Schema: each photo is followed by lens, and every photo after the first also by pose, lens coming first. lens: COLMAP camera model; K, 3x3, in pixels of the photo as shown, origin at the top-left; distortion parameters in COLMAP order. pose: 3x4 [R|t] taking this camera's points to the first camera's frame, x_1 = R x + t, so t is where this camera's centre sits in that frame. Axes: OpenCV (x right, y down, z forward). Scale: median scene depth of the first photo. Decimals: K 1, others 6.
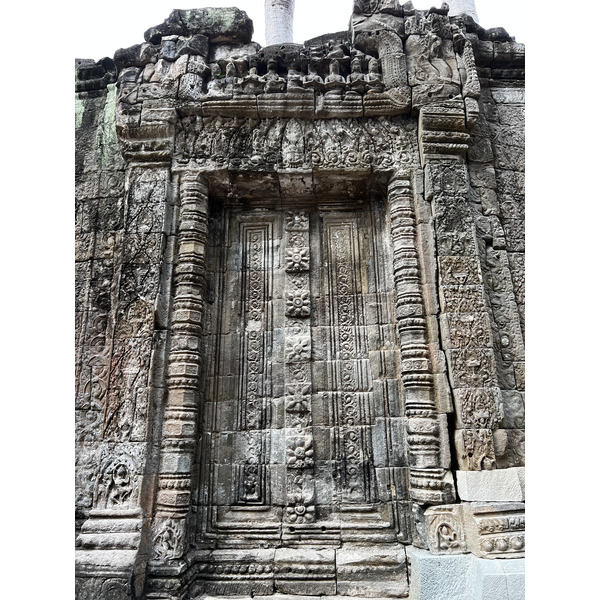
lens RADIAL K [[452.3, 0, 300.3], [0, 452.3, 300.7], [0, 0, 1]] dist [0.051572, -0.059379]
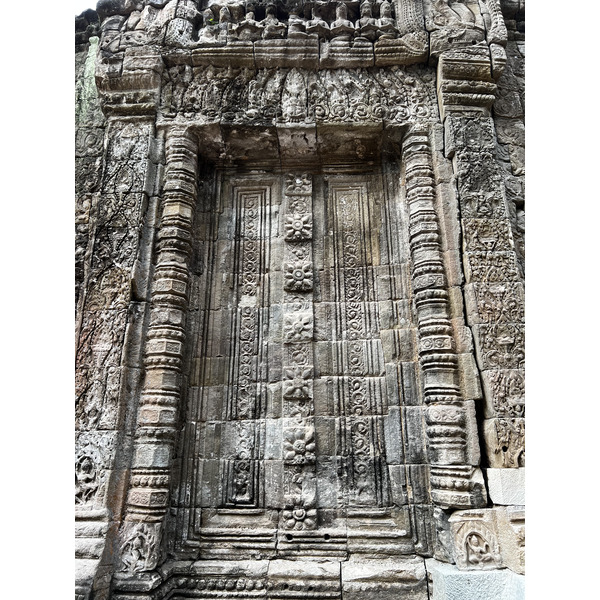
lens RADIAL K [[452.3, 0, 299.7], [0, 452.3, 299.6], [0, 0, 1]] dist [0.051572, -0.059379]
pose [[0.999888, 0.004948, -0.014104, 0.009867], [-0.005227, 0.999790, -0.019830, 0.073140], [0.014003, 0.019902, 0.999704, 0.138175]]
